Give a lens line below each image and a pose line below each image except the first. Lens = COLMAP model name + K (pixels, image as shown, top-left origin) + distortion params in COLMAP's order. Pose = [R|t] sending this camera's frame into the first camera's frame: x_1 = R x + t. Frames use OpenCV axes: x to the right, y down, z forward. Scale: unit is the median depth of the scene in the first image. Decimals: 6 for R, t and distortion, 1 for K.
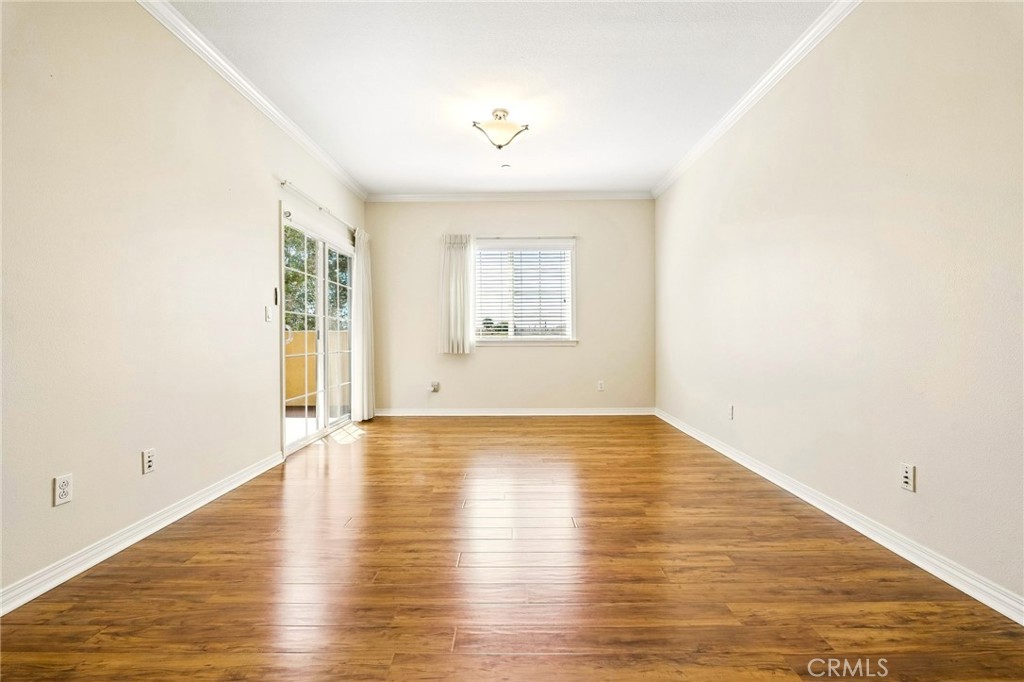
lens RADIAL K [[459.4, 0, 514.0], [0, 459.4, 343.7], [0, 0, 1]] dist [-0.008288, 0.002755]
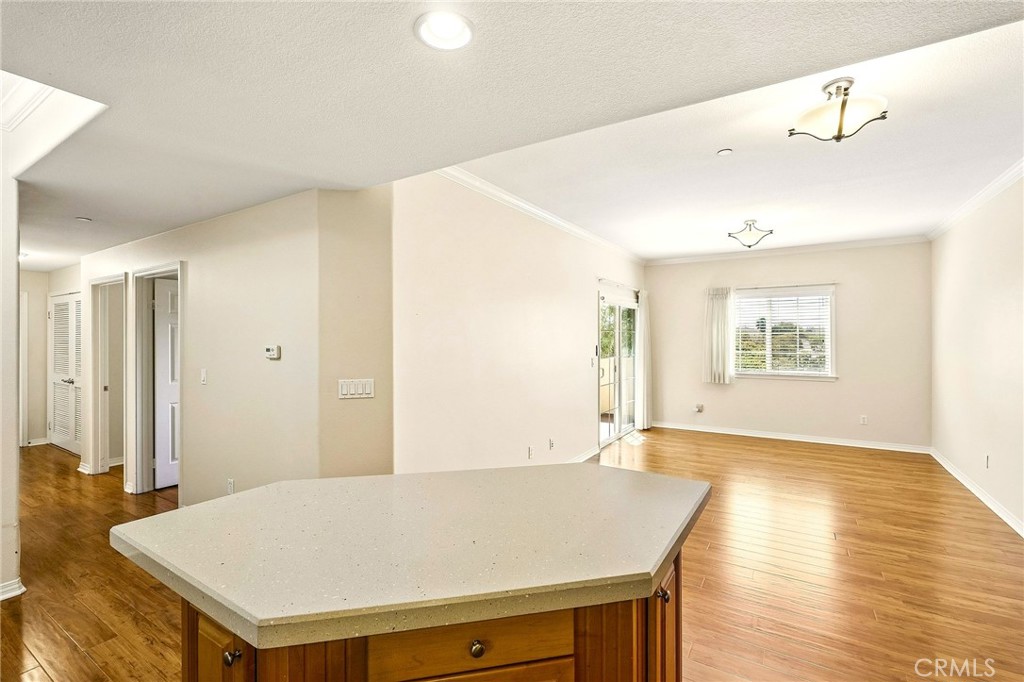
lens RADIAL K [[459.4, 0, 507.4], [0, 459.4, 338.1], [0, 0, 1]] dist [-0.008288, 0.002755]
pose [[0.843756, 0.002437, -0.536721, 0.066218], [-0.010432, 0.999875, -0.011860, -0.086810], [0.536625, 0.015606, 0.843676, -0.392239]]
